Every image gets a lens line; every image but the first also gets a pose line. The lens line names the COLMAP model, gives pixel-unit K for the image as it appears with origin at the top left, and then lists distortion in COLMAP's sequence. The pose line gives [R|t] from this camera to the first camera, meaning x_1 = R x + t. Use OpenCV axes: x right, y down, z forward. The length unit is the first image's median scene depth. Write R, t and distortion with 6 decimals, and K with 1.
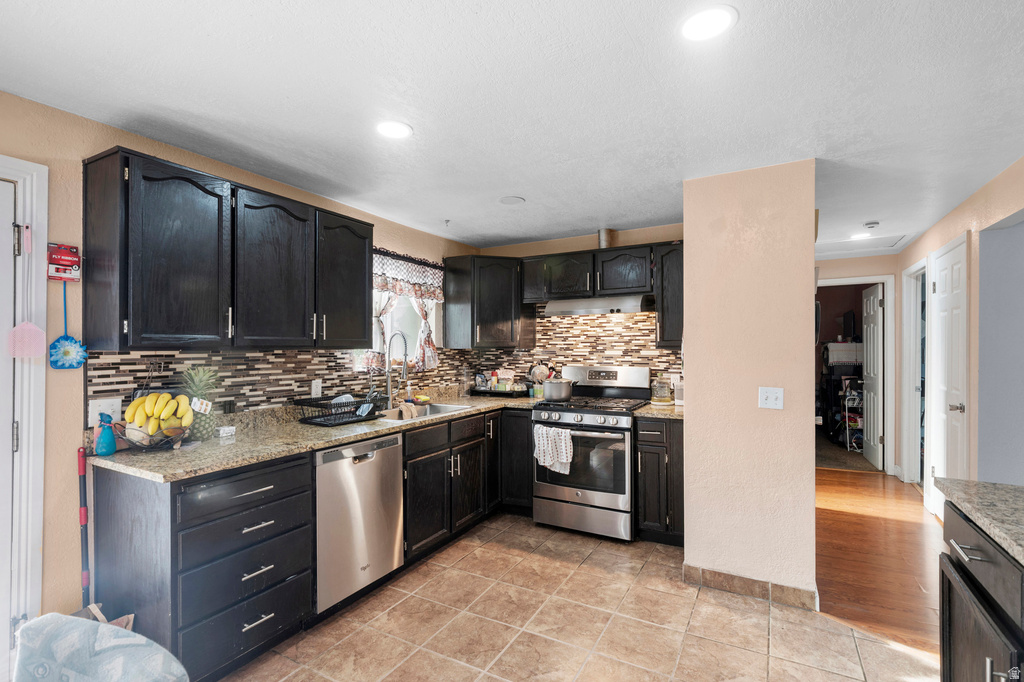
lens RADIAL K [[478.5, 0, 512.0], [0, 478.5, 341.0], [0, 0, 1]] dist [-0.000157, -0.000415]
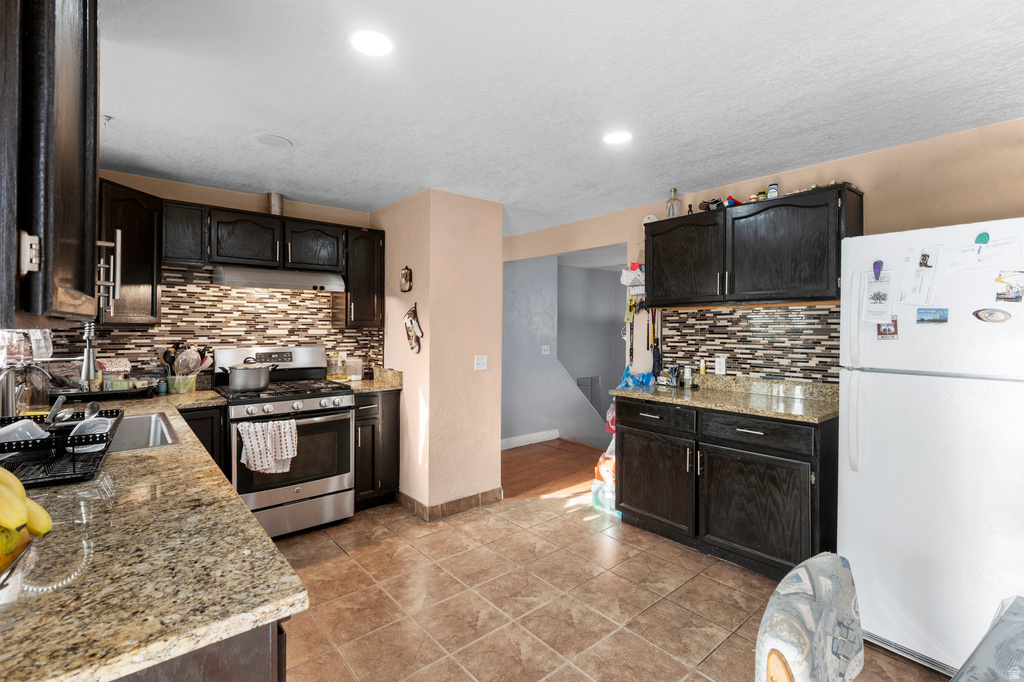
lens RADIAL K [[466.9, 0, 509.4], [0, 466.9, 326.8], [0, 0, 1]] dist [0.003247, -0.000010]
pose [[0.350868, 0.005402, 0.936409, -0.511762], [-0.018911, 0.999820, 0.001318, 0.005827], [-0.936234, -0.018171, 0.350907, 0.309770]]
